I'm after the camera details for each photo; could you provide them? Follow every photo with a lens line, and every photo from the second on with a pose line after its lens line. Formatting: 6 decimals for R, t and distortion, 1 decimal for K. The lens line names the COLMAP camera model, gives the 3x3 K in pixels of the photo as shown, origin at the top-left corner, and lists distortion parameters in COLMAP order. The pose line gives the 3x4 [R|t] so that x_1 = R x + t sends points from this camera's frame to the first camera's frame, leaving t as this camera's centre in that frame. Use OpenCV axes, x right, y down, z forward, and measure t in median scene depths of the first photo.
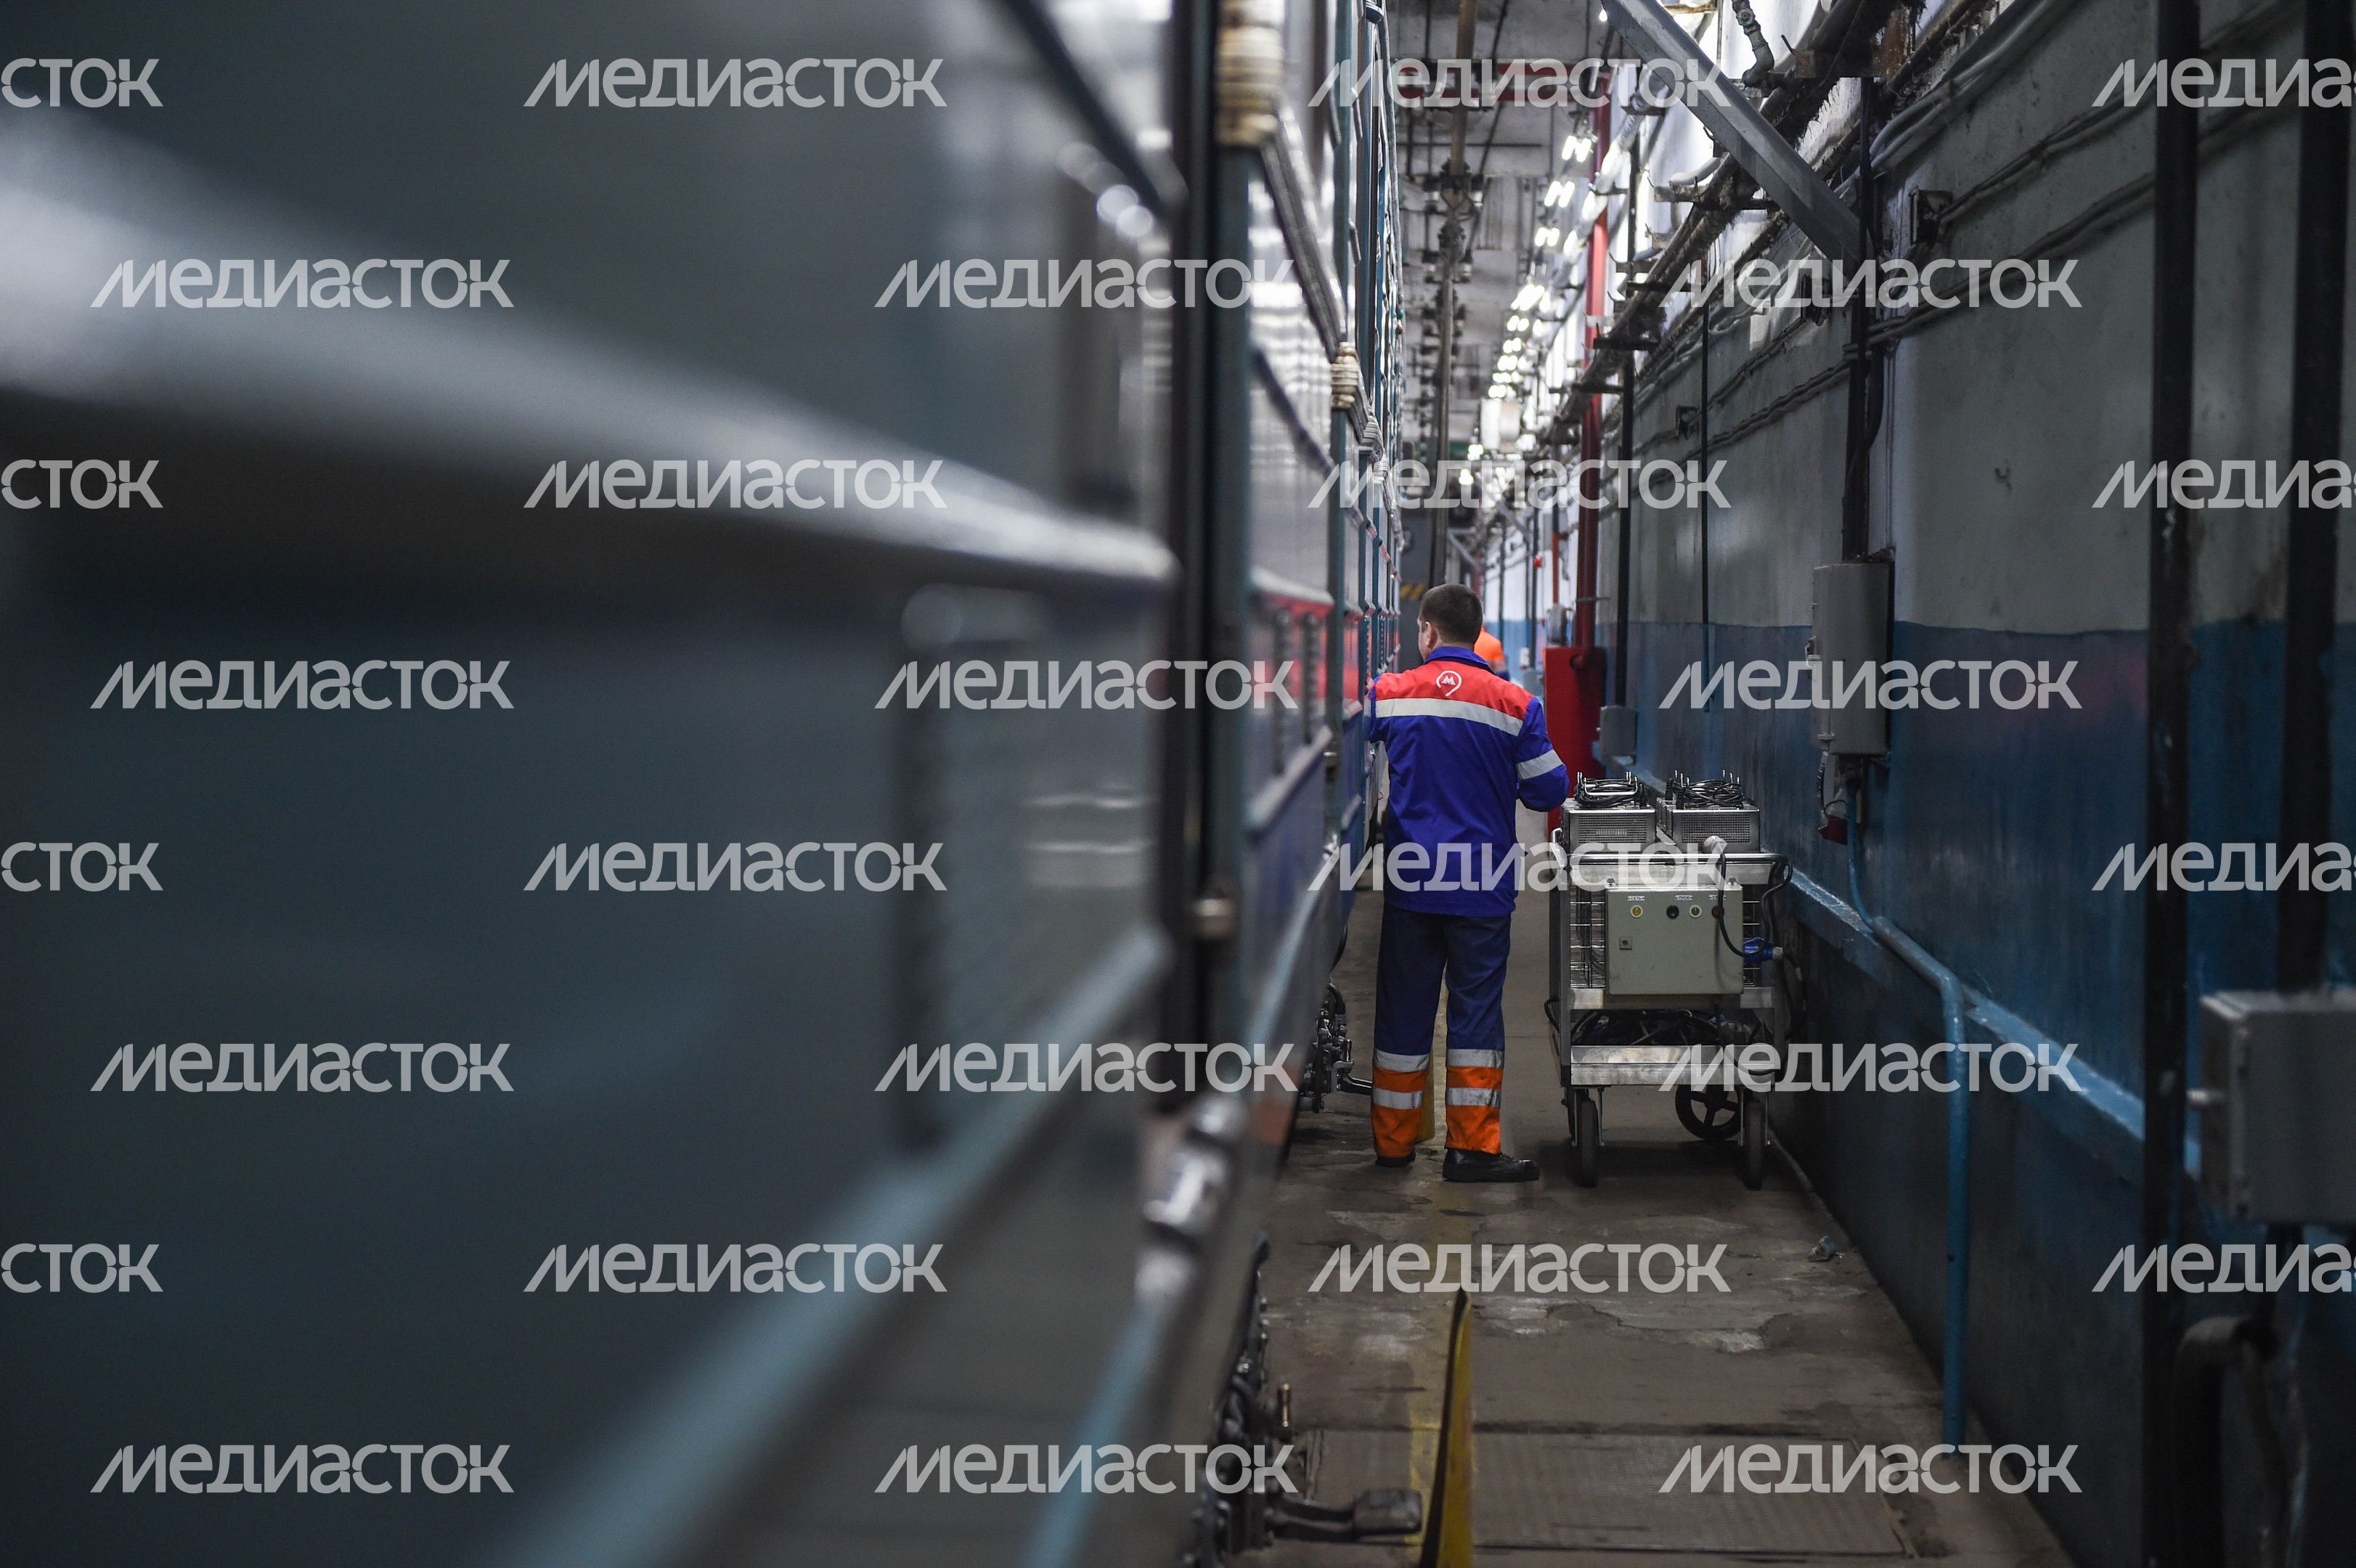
lens RADIAL K [[4483.4, 0, 1178.0], [0, 4483.4, 784.0], [0, 0, 1]] dist [0.075695, -0.008168]
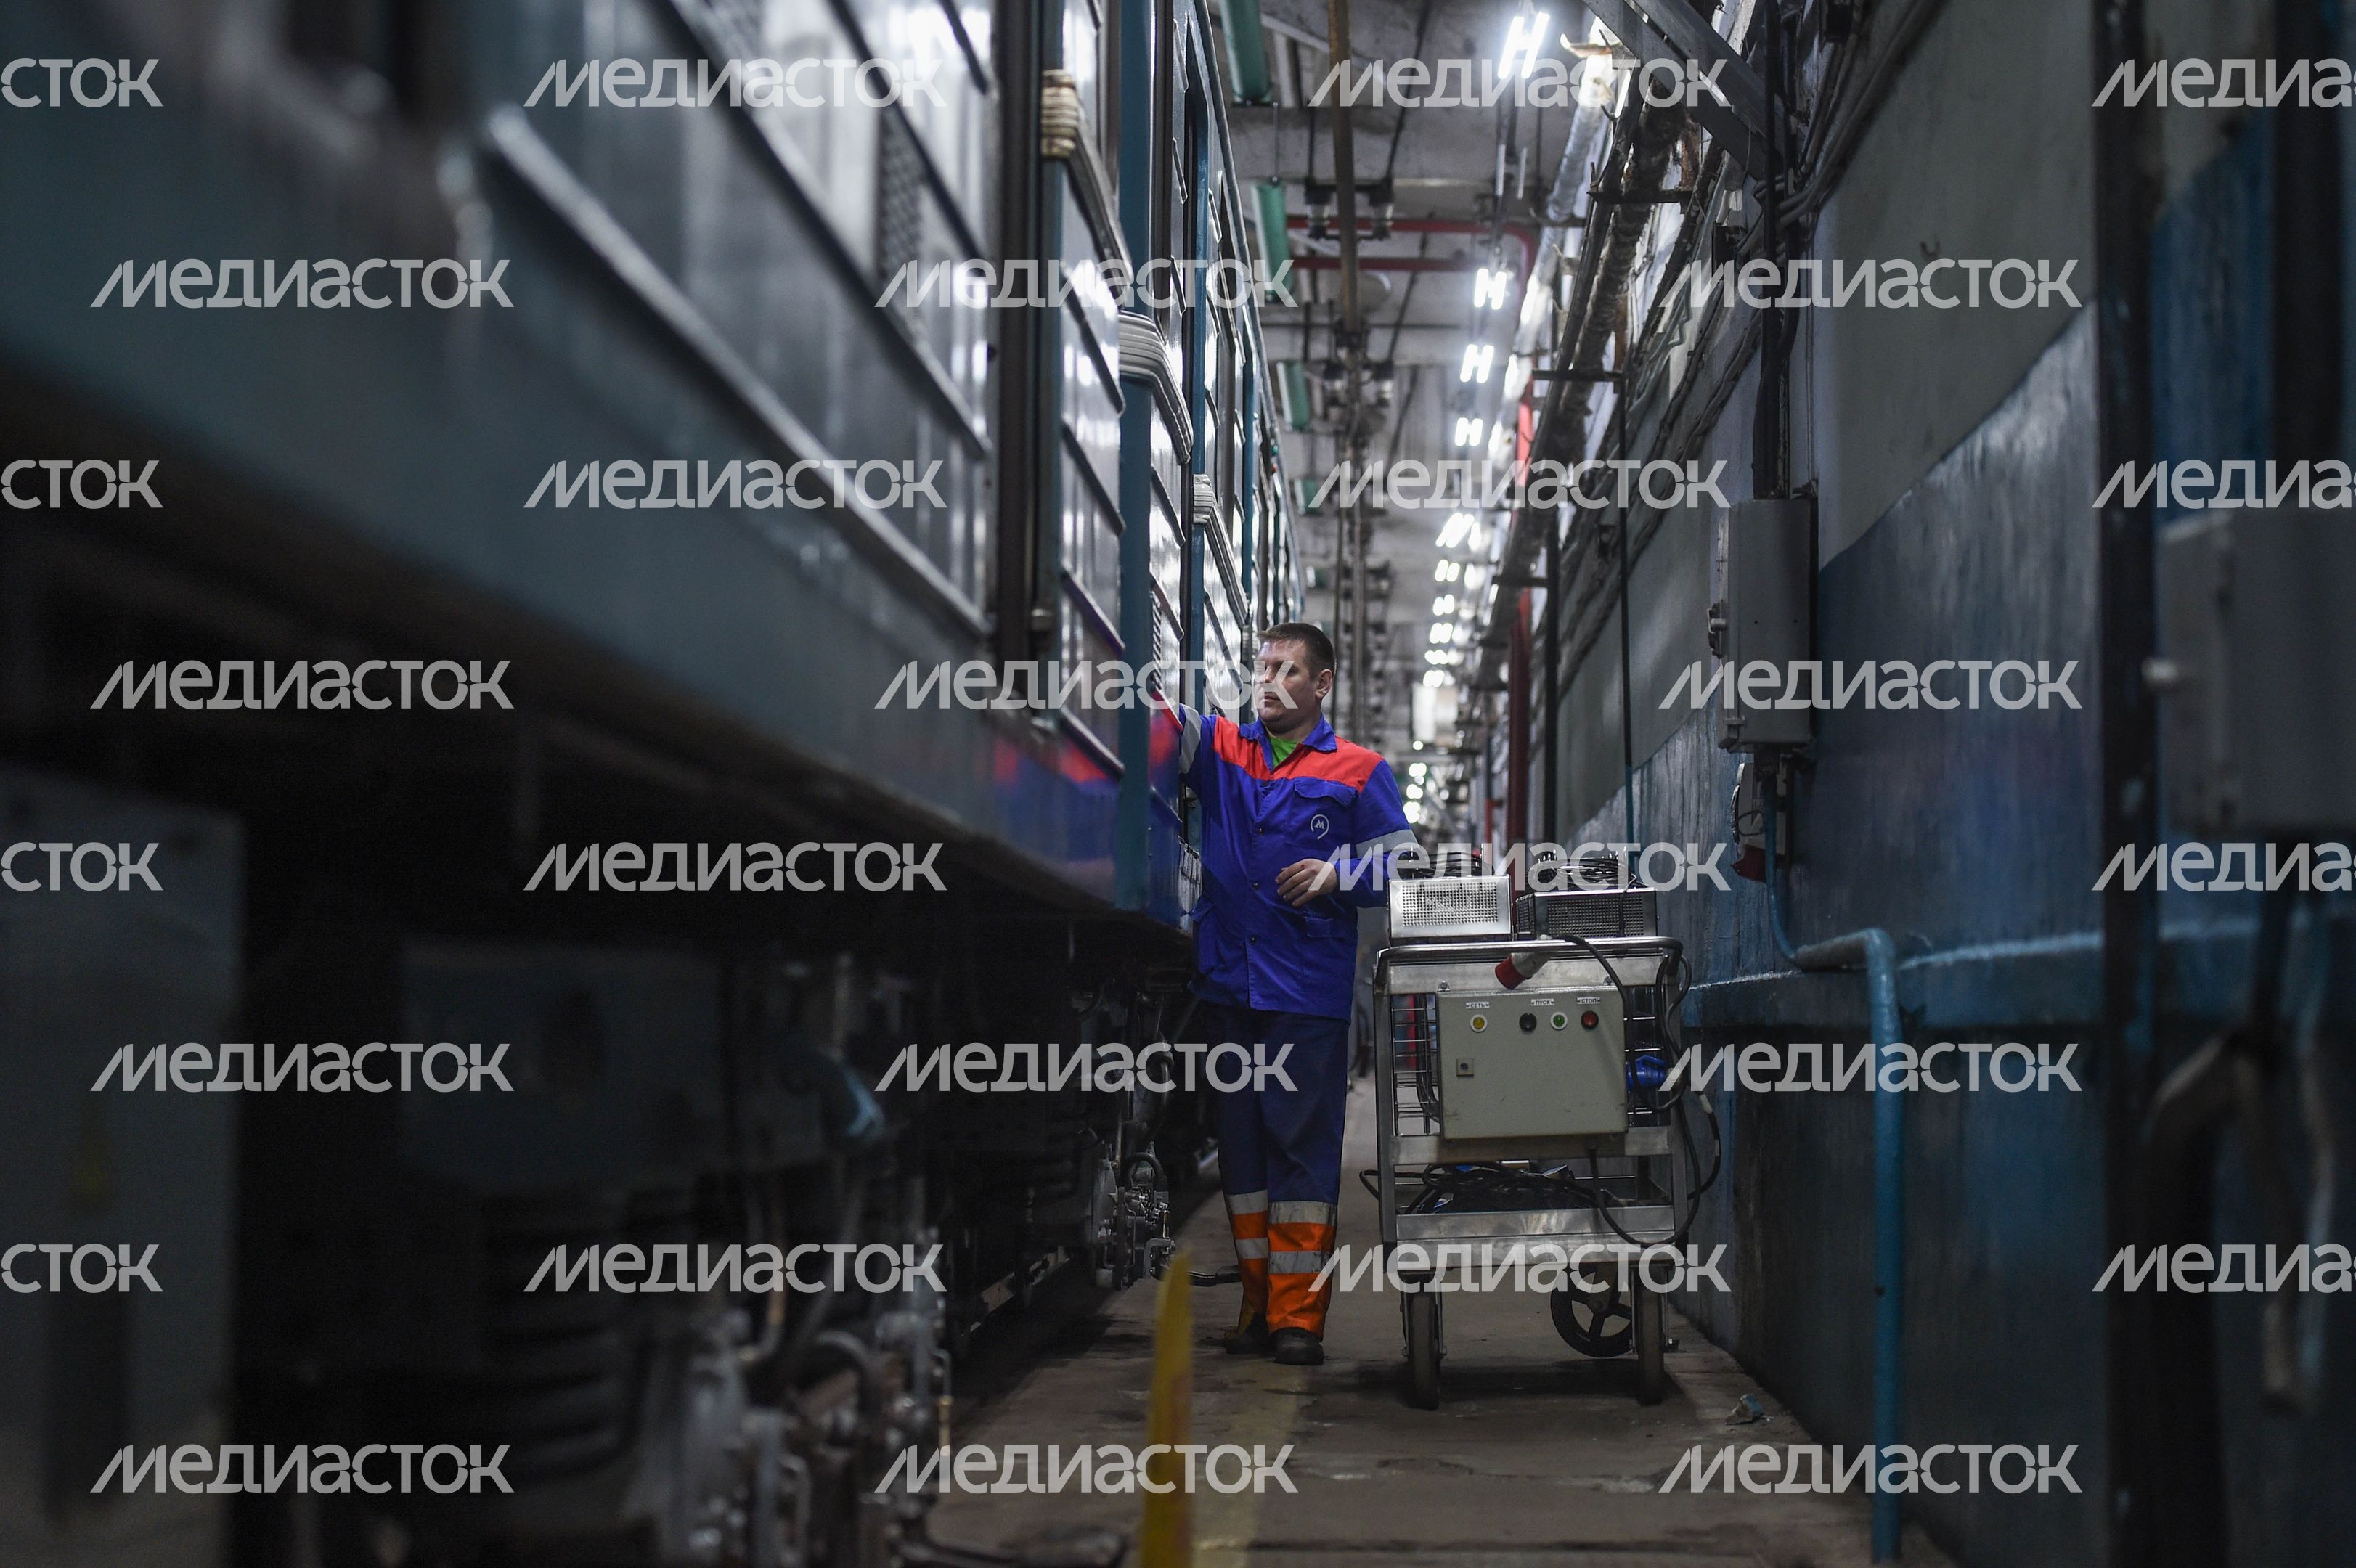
lens RADIAL K [[5043.0, 0, 1178.0], [0, 5043.0, 784.0], [0, 0, 1]] dist [-0.089881, 0.121437]
pose [[0.999899, -0.003603, 0.013756, 0.026503], [0.004785, 0.996207, -0.086885, 0.055401], [-0.013391, 0.086942, 0.996123, 0.098432]]
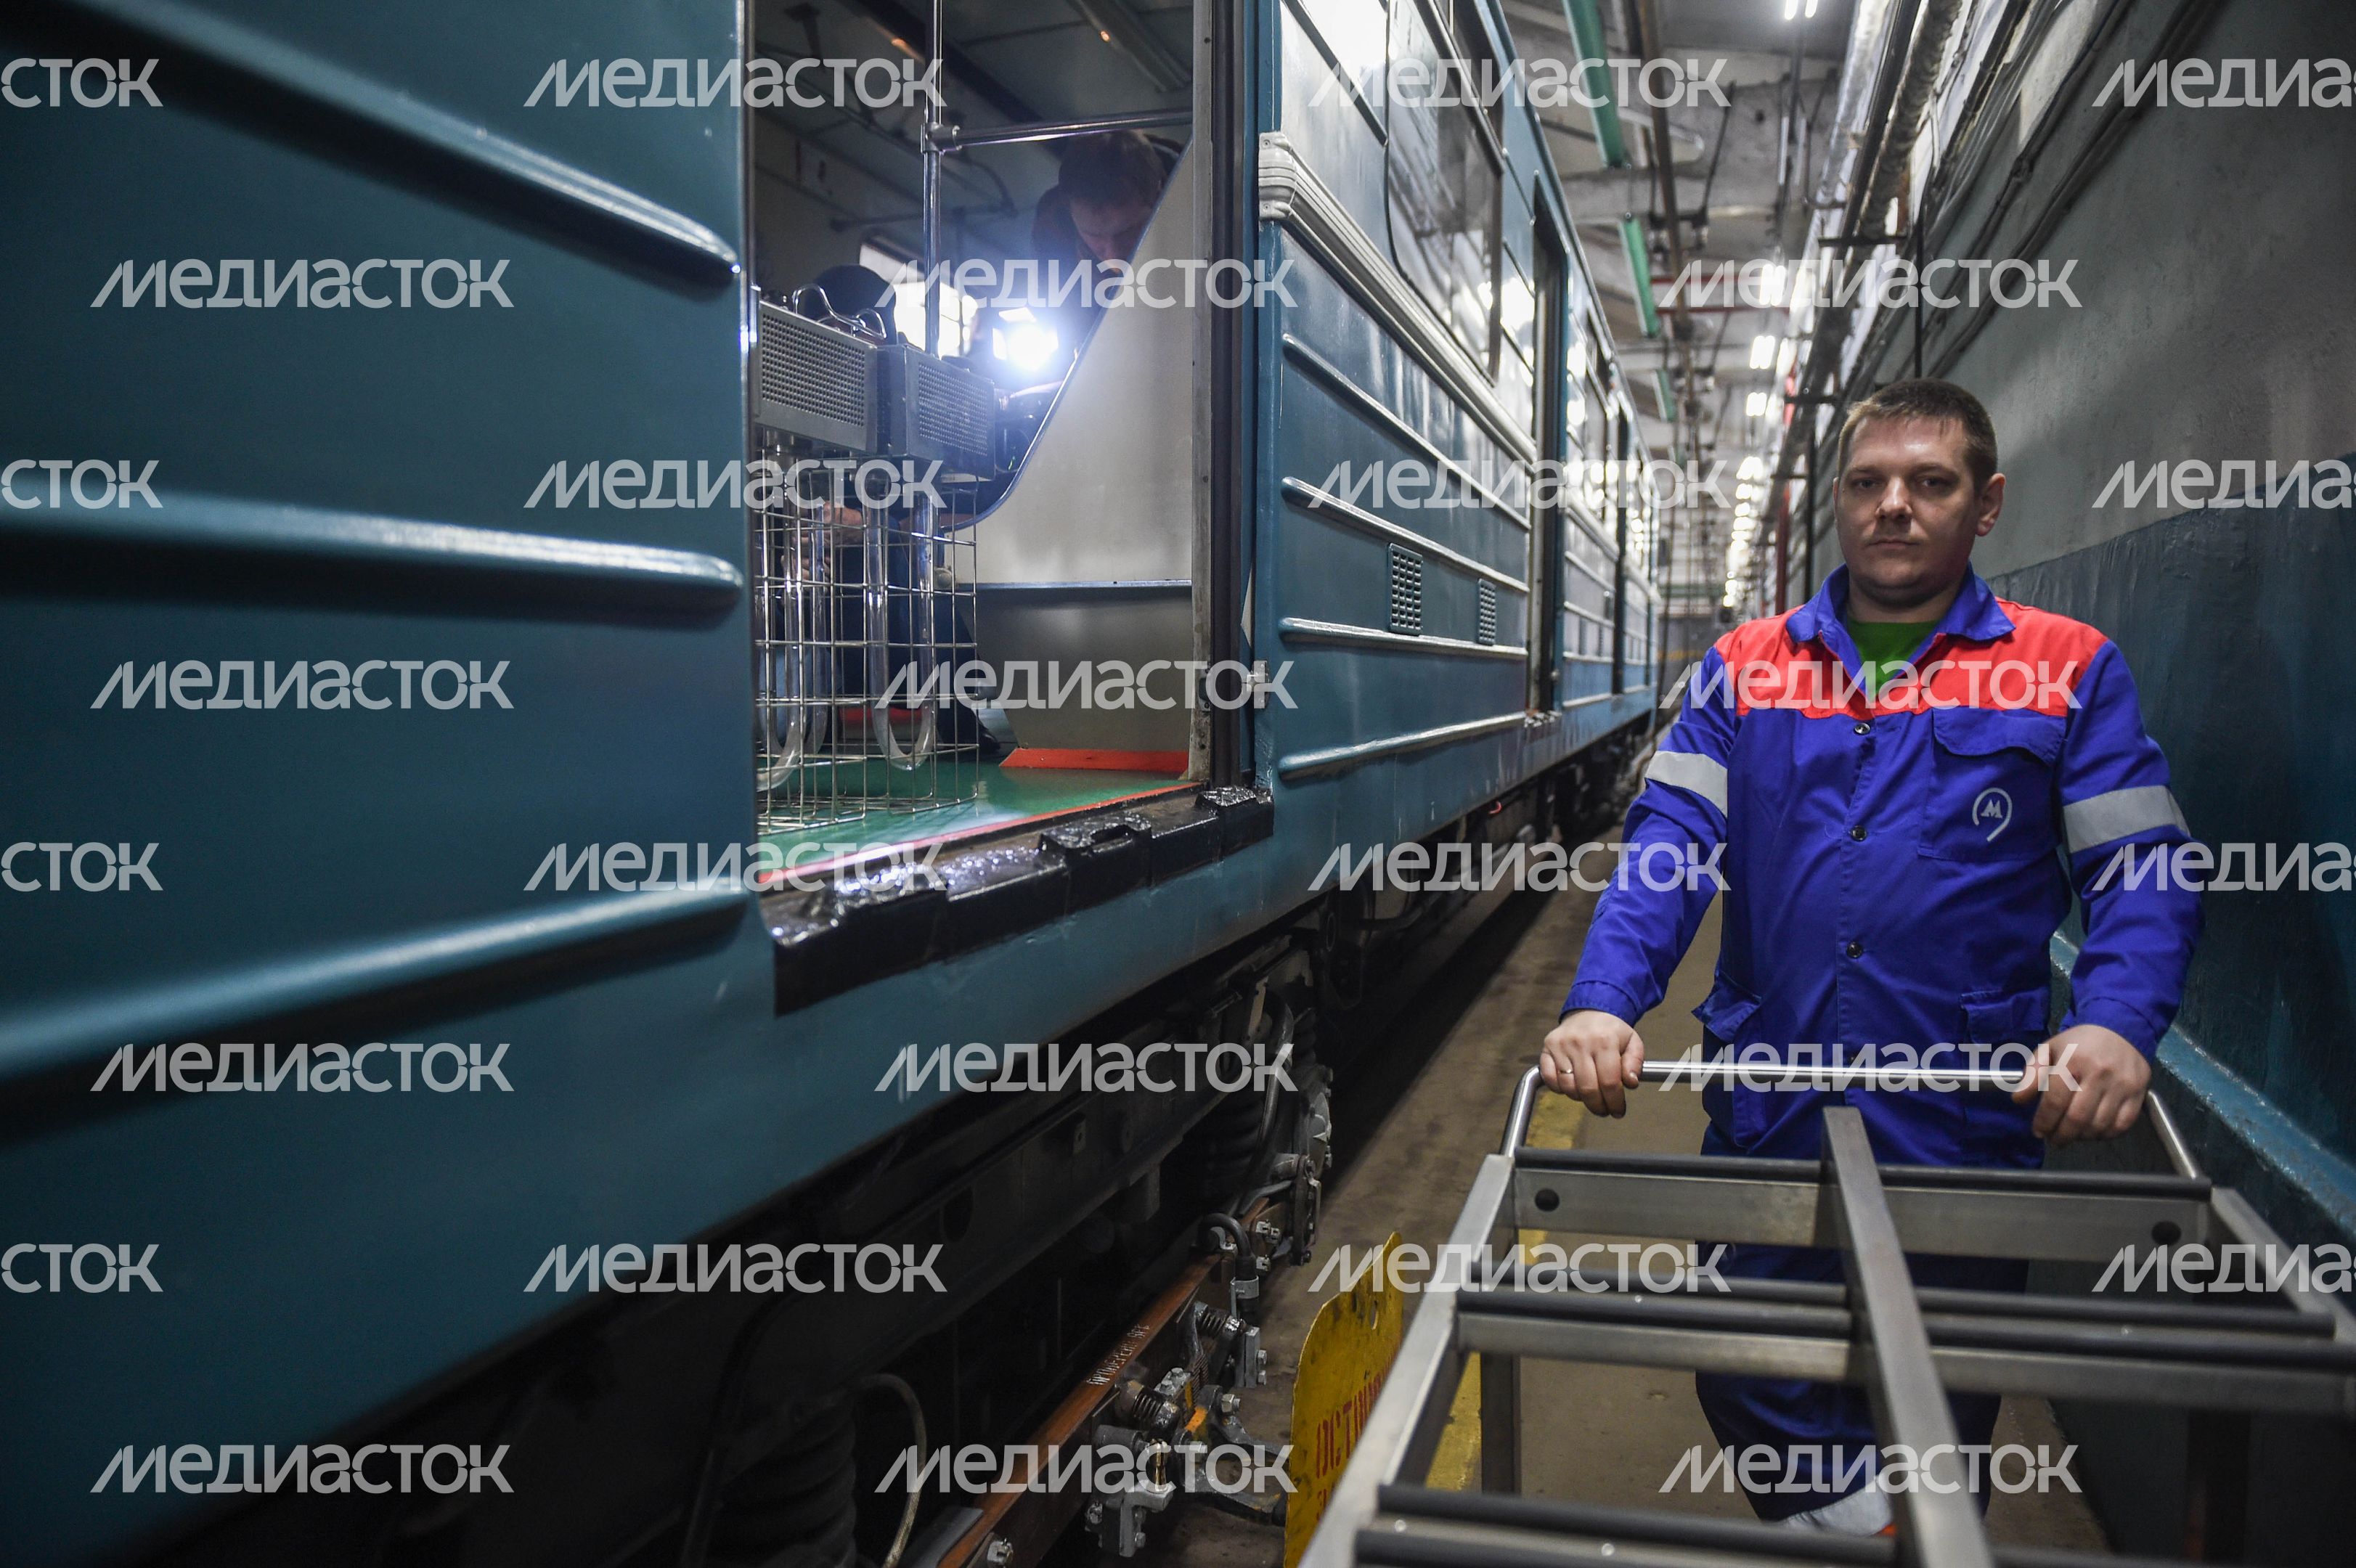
lens RADIAL K [[1605.5, 0, 1182.2], [0, 1605.5, 794.2], [0, 0, 1]] dist [-0.039950, -0.001945]
pose [[0.963558, 0.007688, -0.267388, 0.076618], [0.002188, 0.999327, 0.036617, -0.011772], [0.267489, -0.035867, 0.962893, 0.794828]]
